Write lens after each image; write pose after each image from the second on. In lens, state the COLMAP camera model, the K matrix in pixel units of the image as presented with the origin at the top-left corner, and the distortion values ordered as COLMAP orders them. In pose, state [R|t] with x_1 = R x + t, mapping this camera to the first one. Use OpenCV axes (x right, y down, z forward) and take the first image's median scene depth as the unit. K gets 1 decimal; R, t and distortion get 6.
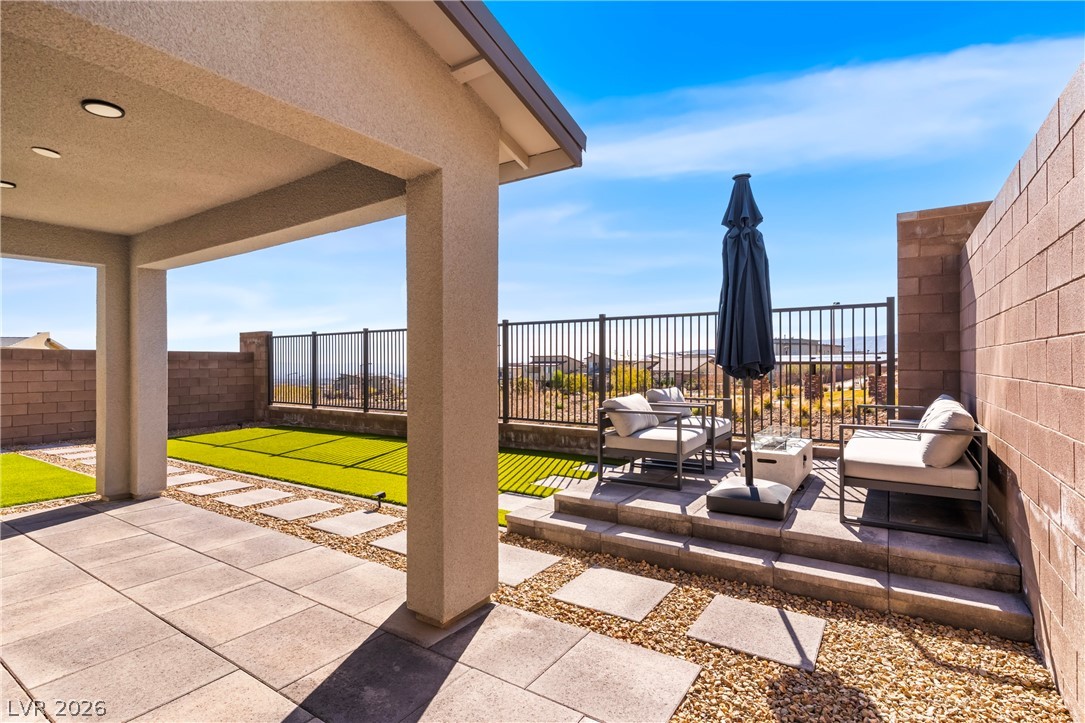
lens RADIAL K [[516.0, 0, 542.5], [0, 516.0, 361.5], [0, 0, 1]] dist [-0.001353, 0.000567]
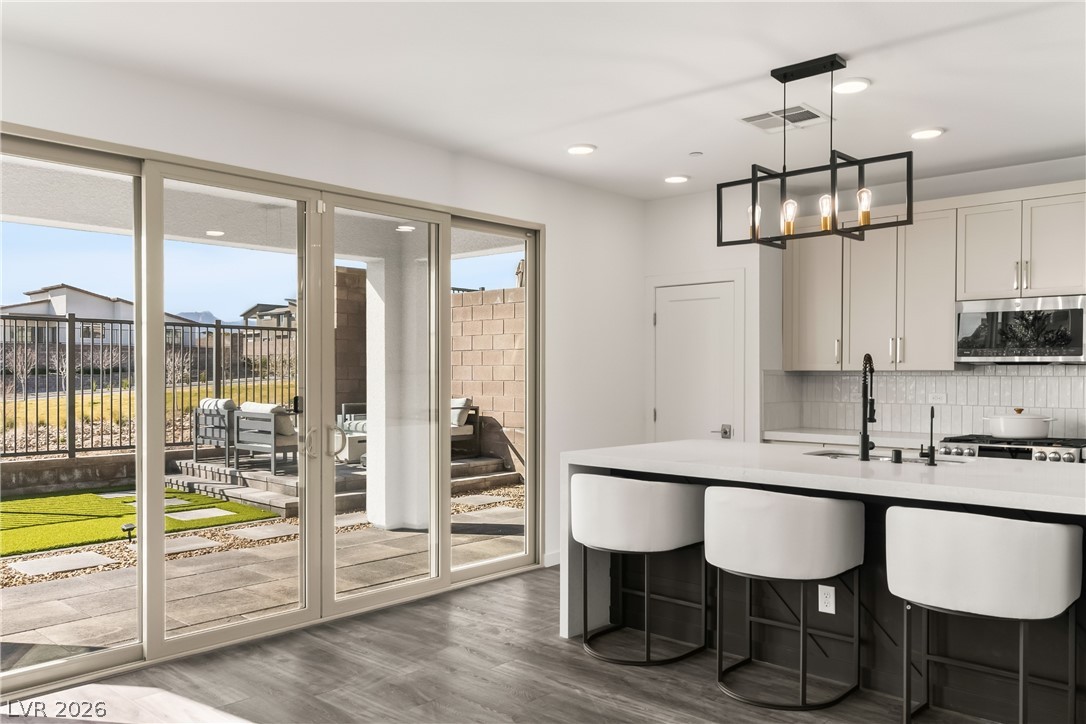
lens RADIAL K [[868.9, 0, 543.0], [0, 868.9, 362.0], [0, 0, 1]] dist [-0.079274, -0.001017]
pose [[0.164157, 0.012567, 0.986354, -1.998739], [-0.003231, 0.999920, -0.012202, -0.004809], [-0.986429, -0.001184, 0.164185, 0.102203]]
